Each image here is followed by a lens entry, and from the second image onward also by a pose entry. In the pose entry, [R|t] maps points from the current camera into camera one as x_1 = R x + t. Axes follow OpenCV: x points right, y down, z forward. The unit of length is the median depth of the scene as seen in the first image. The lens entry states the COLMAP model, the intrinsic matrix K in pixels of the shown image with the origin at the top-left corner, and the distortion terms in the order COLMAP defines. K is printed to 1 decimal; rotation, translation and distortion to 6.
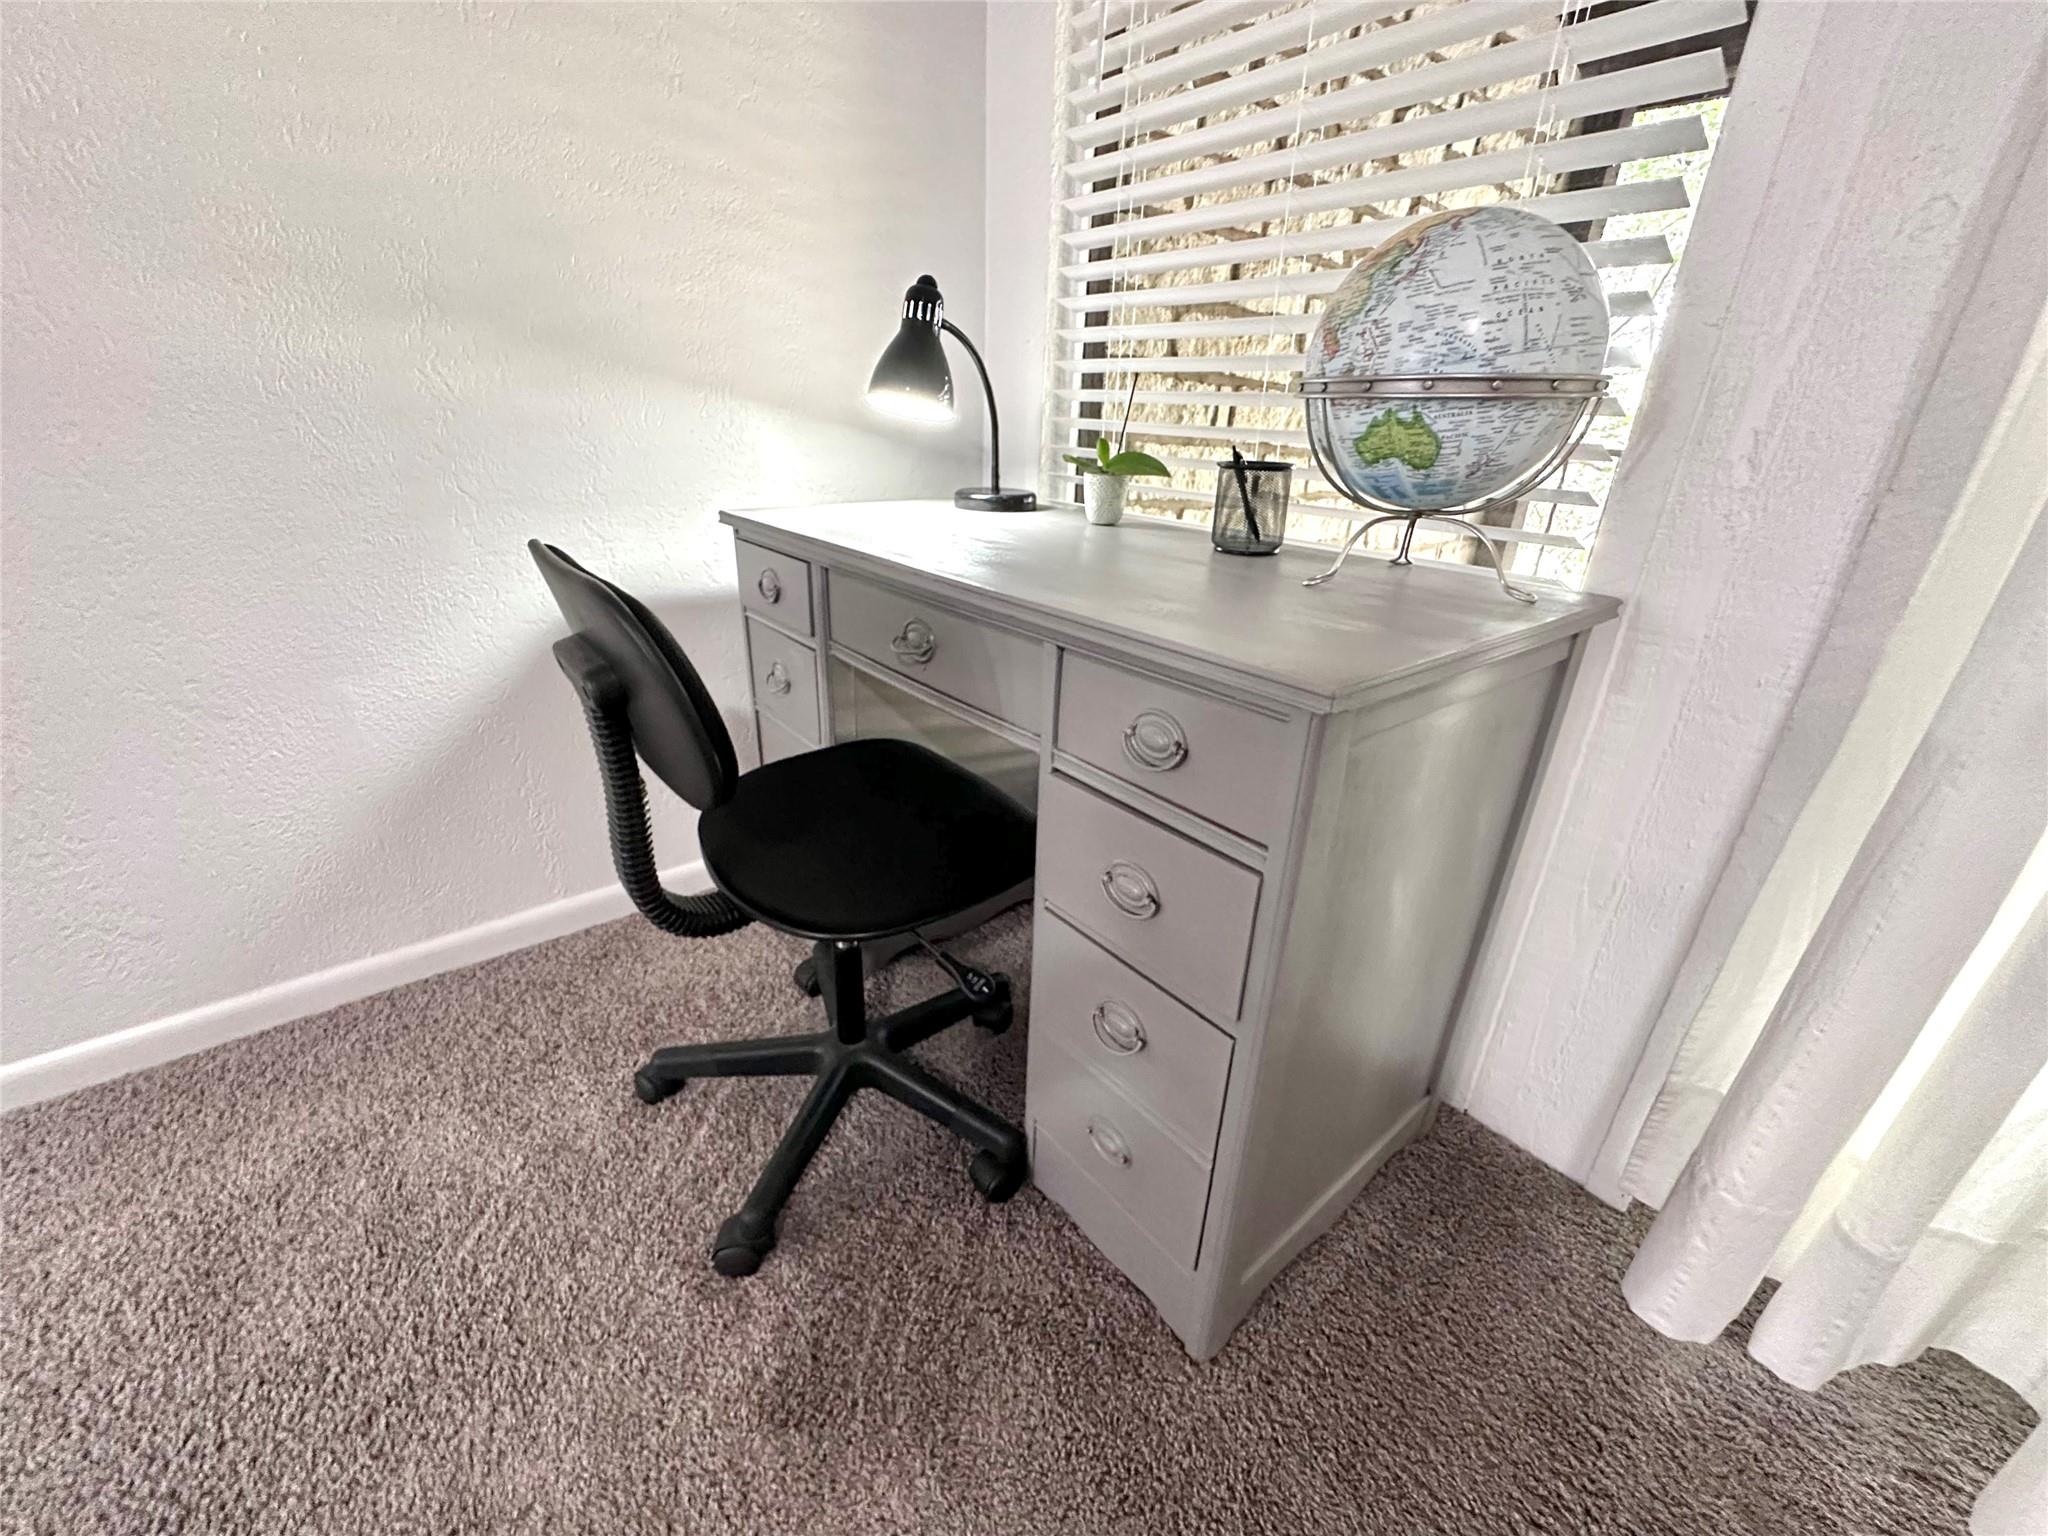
lens RADIAL K [[814.7, 0, 1024.0], [0, 814.7, 768.0], [0, 0, 1]] dist [0.000950, 0.000123]
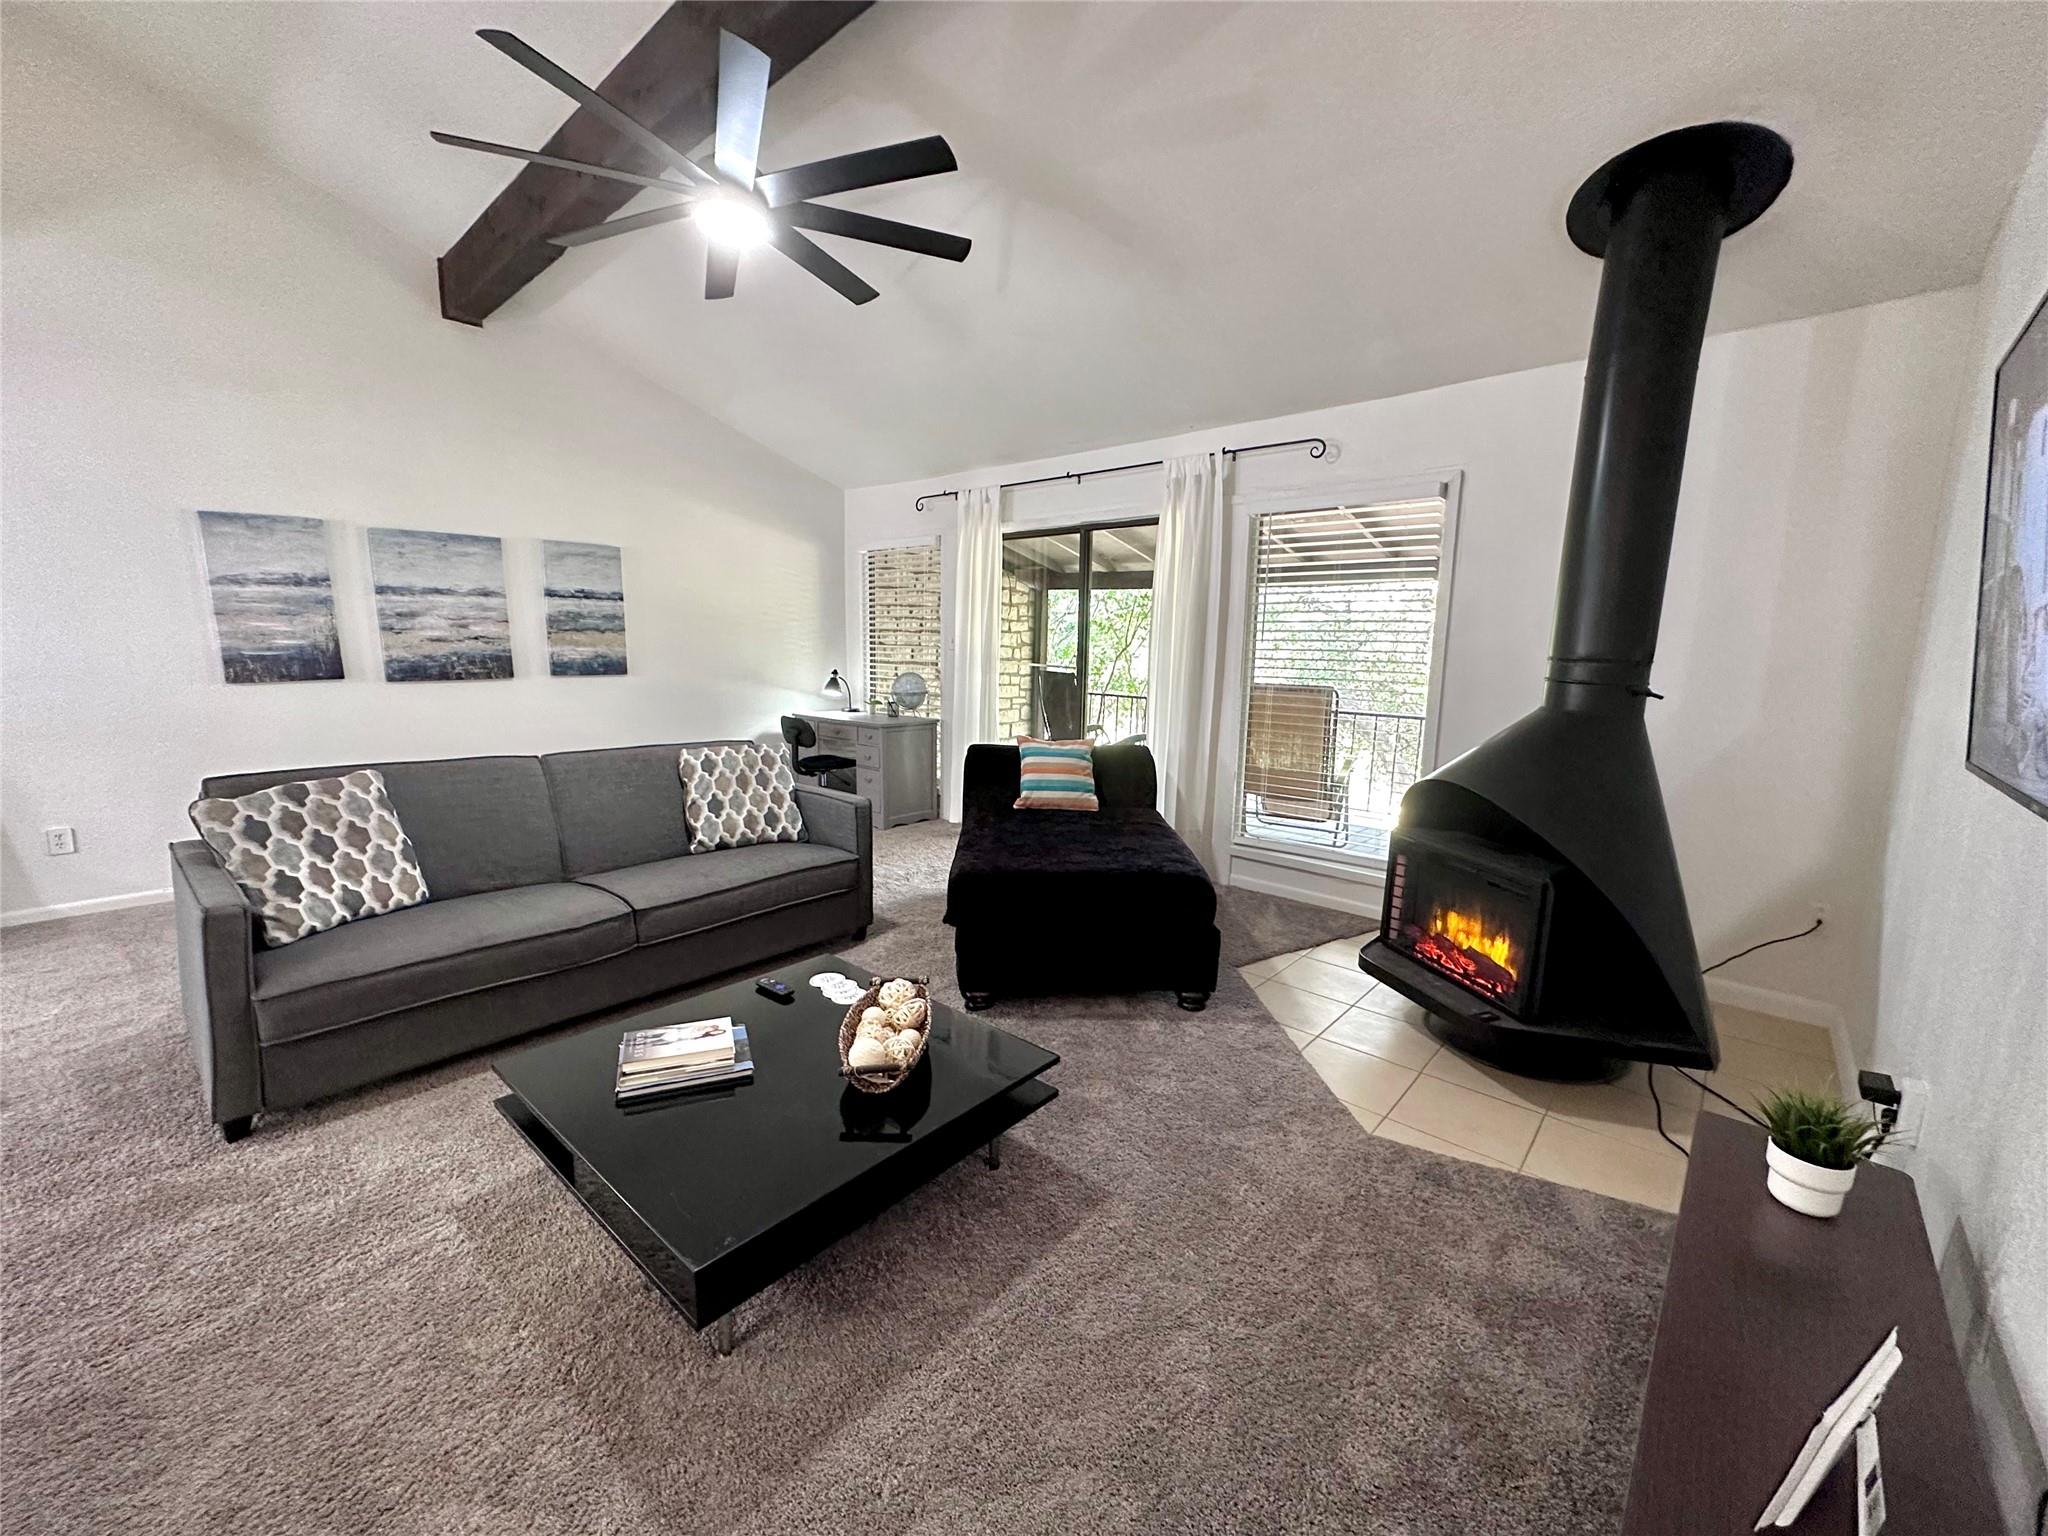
lens RADIAL K [[822.7, 0, 1024.0], [0, 822.7, 768.0], [0, 0, 1]] dist [0.000069, -0.000041]
pose [[0.987425, -0.034484, 0.154281, 0.228027], [0.073984, 0.963252, -0.258209, 1.390351], [-0.139707, 0.266377, 0.953690, -3.852172]]
